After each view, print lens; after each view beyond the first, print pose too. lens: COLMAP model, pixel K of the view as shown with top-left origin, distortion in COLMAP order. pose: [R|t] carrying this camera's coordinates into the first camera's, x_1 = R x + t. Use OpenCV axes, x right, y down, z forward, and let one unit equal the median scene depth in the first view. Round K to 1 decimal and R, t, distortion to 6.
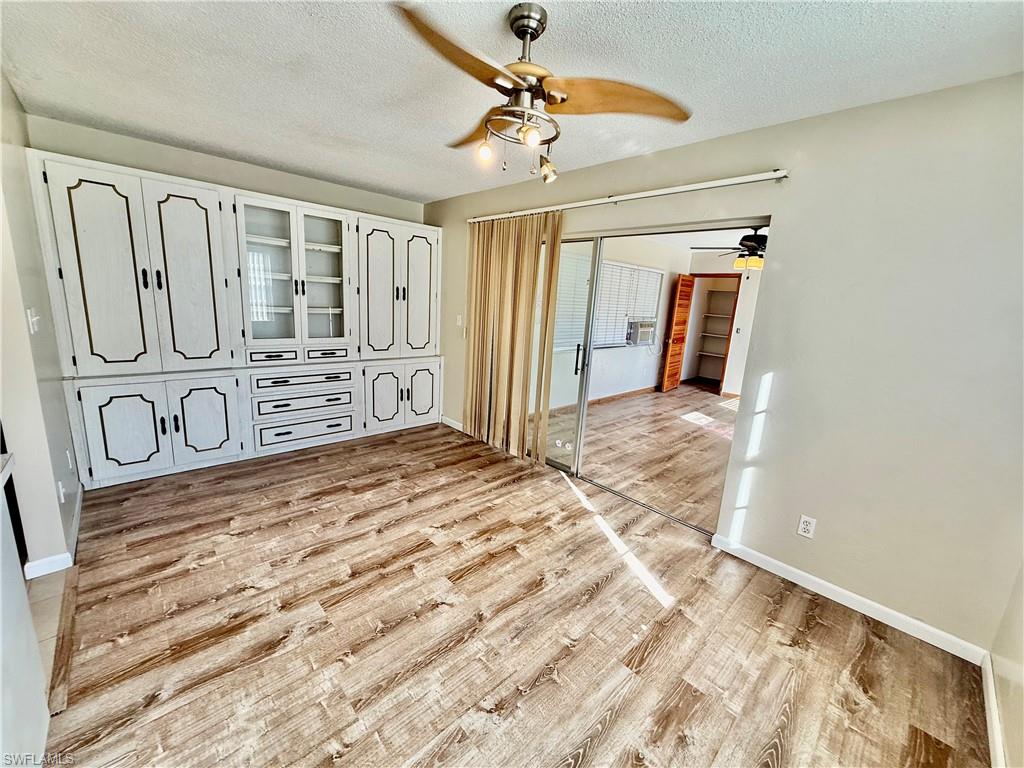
lens RADIAL K [[407.9, 0, 512.0], [0, 407.9, 384.0], [0, 0, 1]] dist [-0.000616, 0.000091]
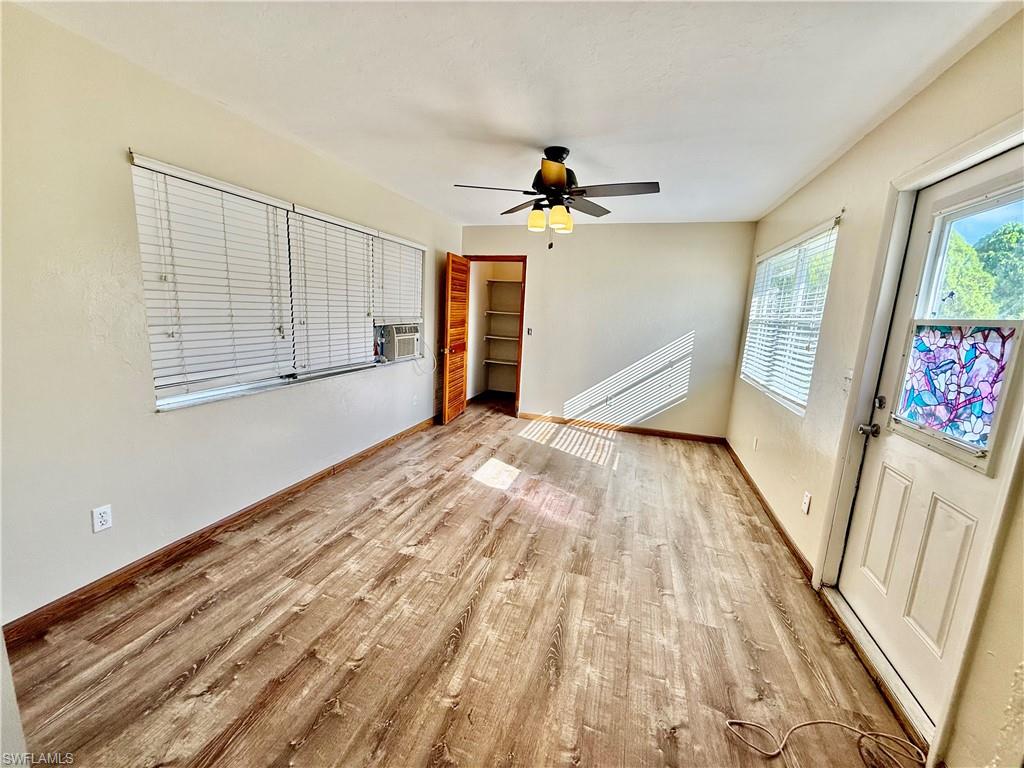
lens RADIAL K [[407.9, 0, 512.0], [0, 407.9, 384.0], [0, 0, 1]] dist [-0.000616, 0.000091]
pose [[0.874907, -0.104093, 0.472972, 0.157955], [0.105016, 0.994168, 0.024540, -0.056324], [-0.472767, 0.028199, 0.880736, 0.353091]]
